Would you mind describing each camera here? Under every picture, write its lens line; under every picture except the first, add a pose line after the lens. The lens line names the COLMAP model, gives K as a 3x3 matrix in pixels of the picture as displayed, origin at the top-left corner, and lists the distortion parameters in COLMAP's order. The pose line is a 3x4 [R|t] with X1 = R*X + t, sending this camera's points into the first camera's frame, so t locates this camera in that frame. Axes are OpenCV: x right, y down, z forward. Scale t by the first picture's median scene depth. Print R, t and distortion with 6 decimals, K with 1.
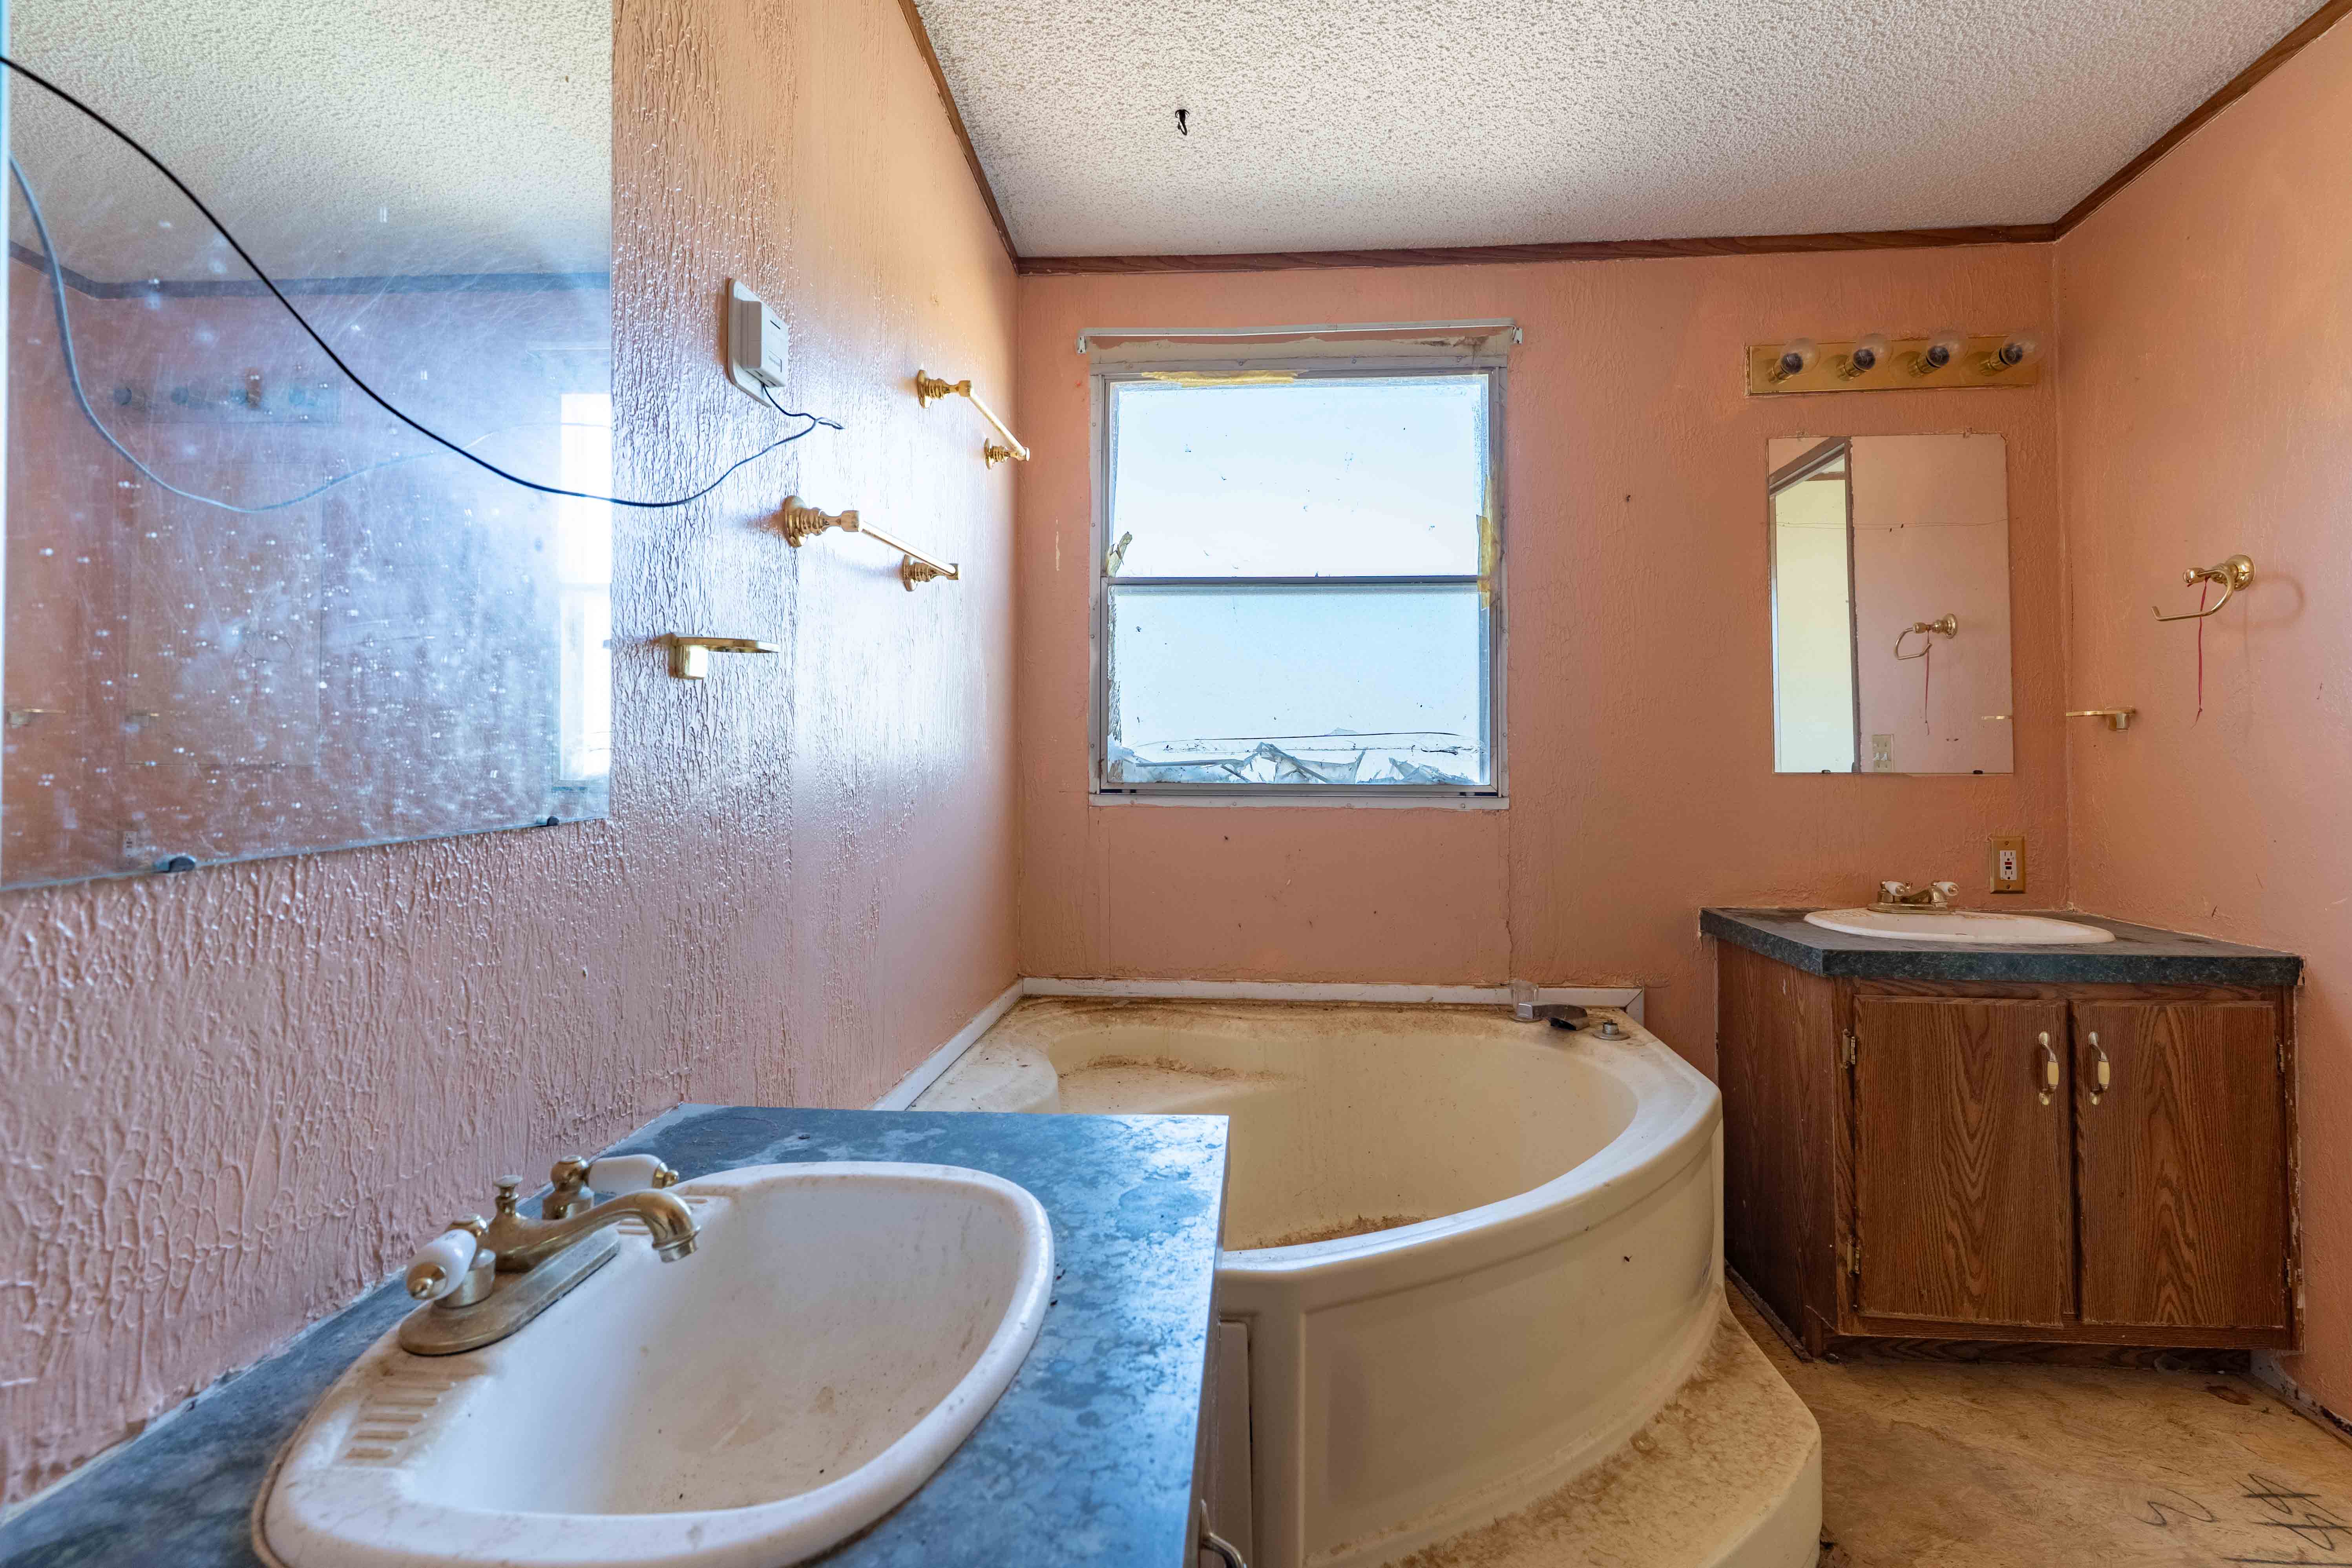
lens RADIAL K [[1131.1, 0, 1174.3], [0, 1131.1, 750.7], [0, 0, 1]] dist [0.002384, 0.000178]
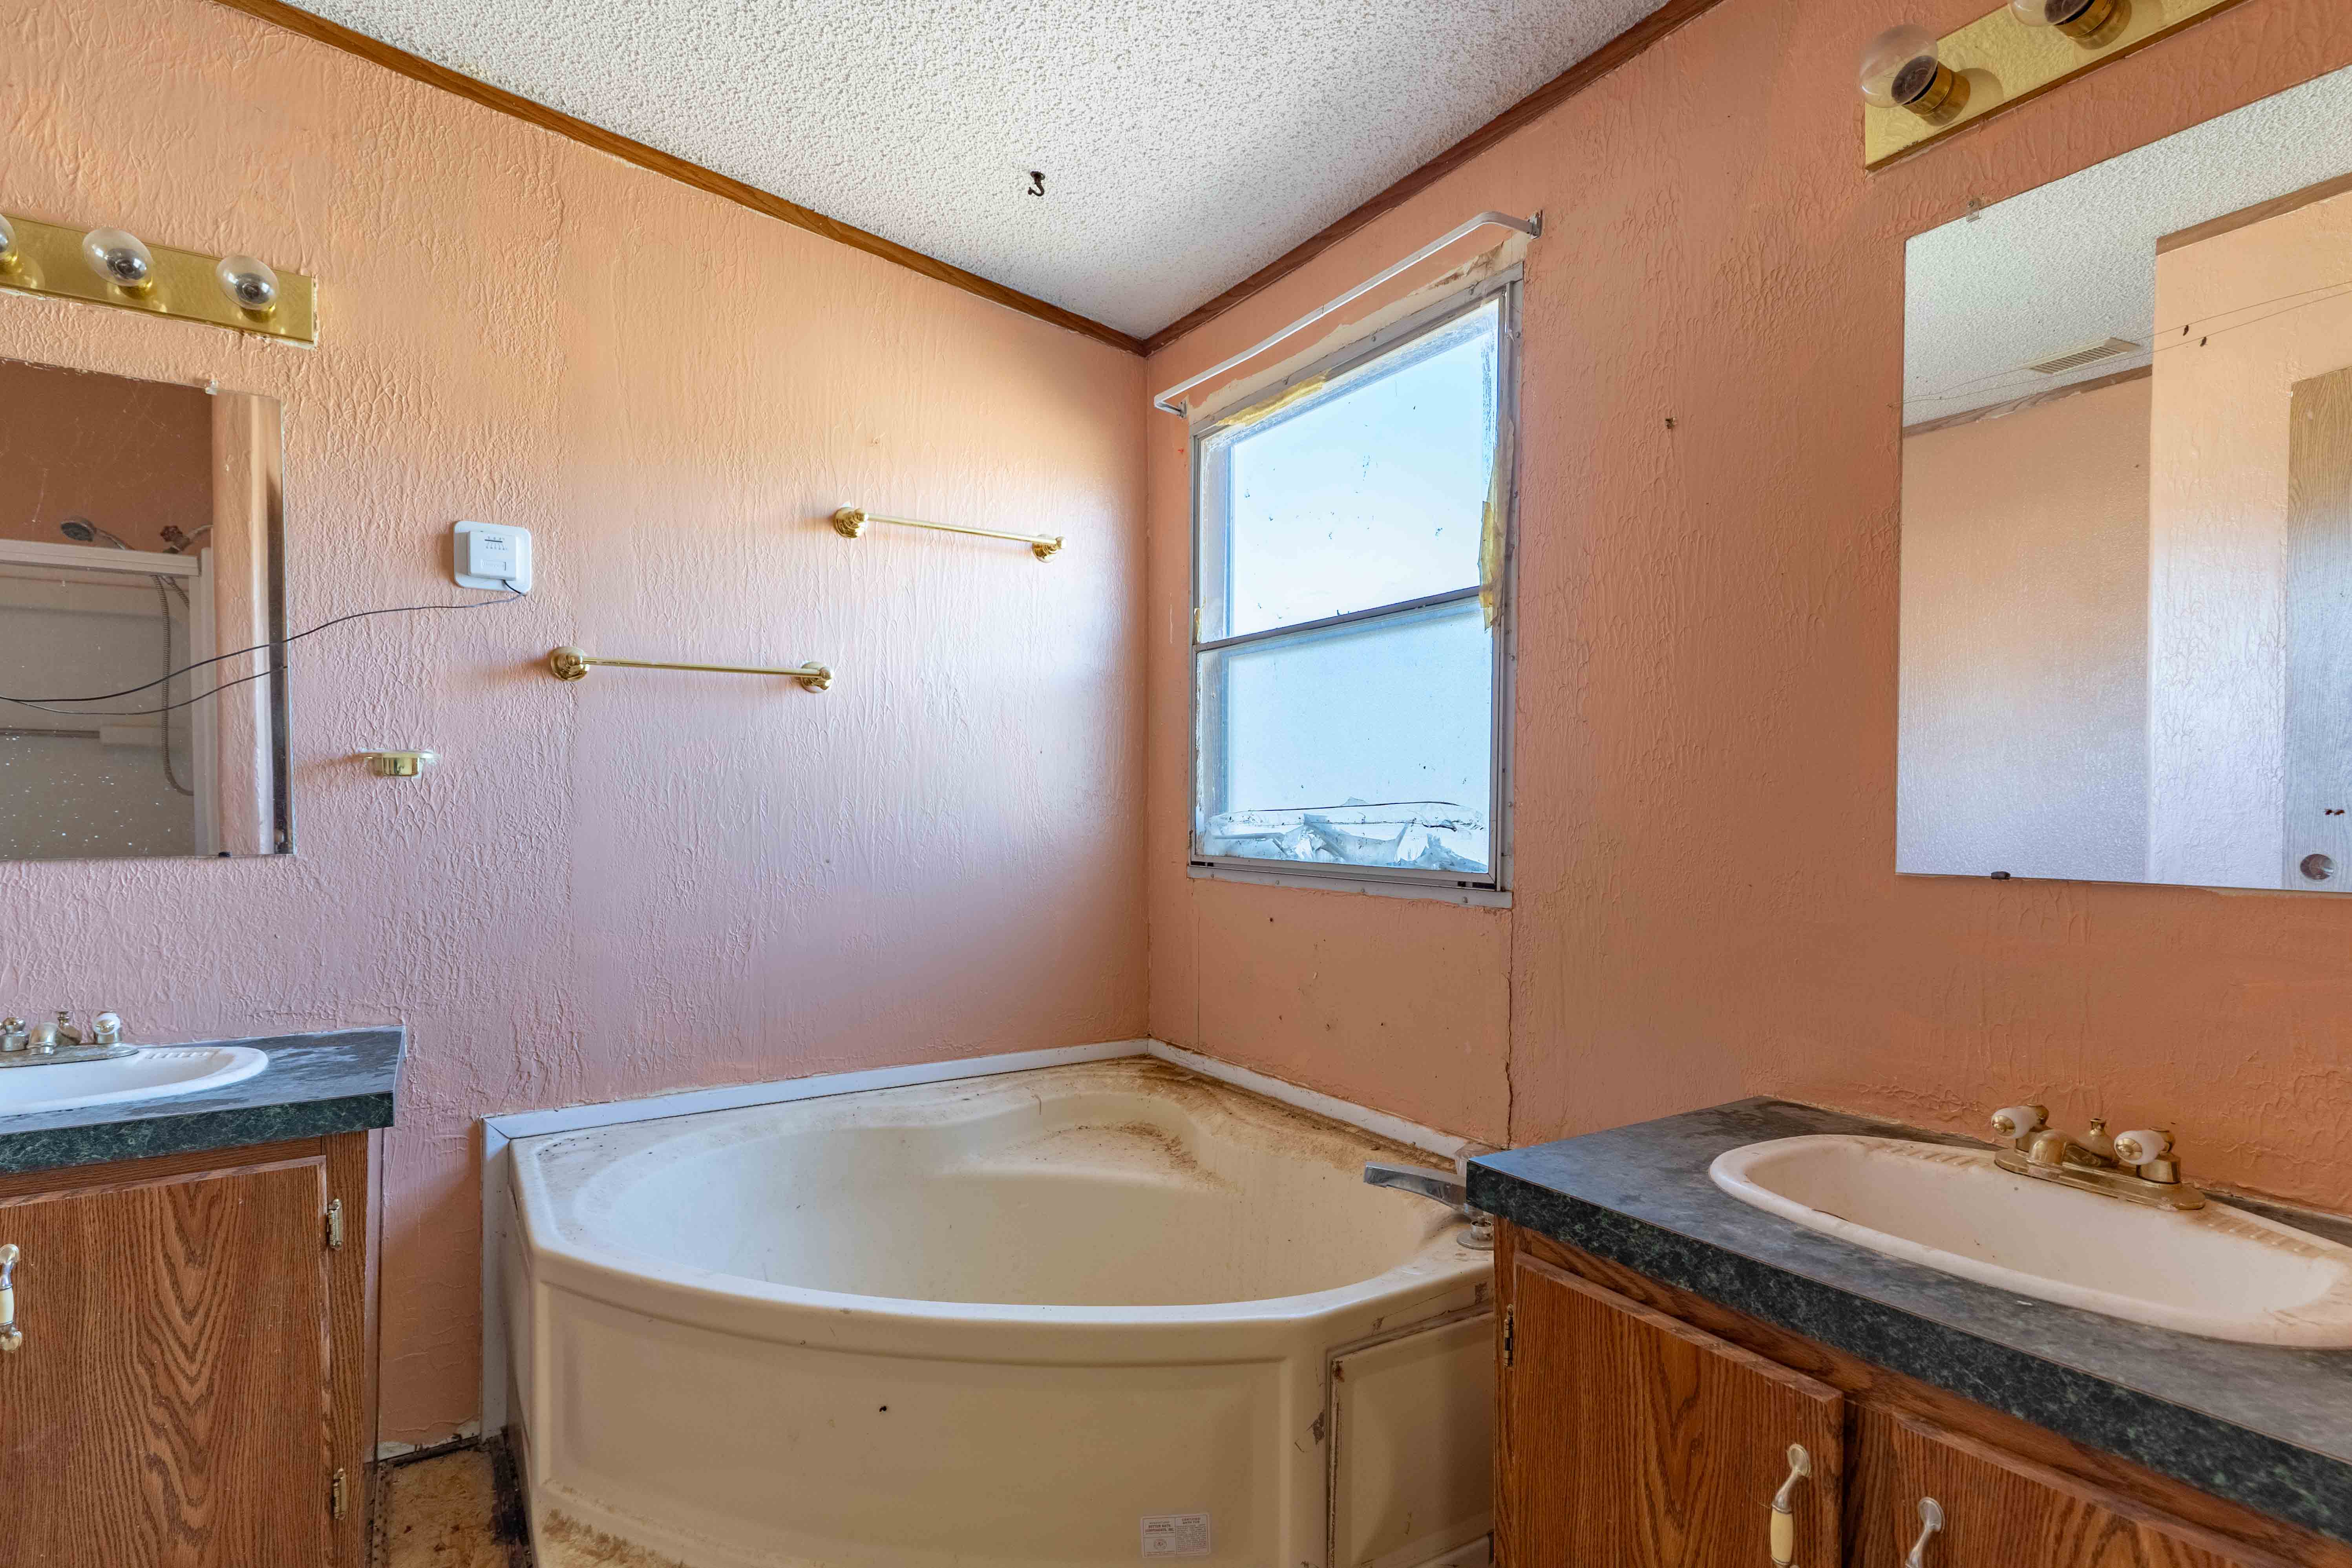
lens RADIAL K [[1129.6, 0, 1179.5], [0, 1129.6, 867.9], [0, 0, 1]] dist [0.005150, -0.000080]
pose [[0.617224, 0.039140, -0.785813, 0.726536], [-0.006515, 0.998982, 0.044640, -0.004576], [0.786760, -0.022433, 0.616851, 0.392765]]
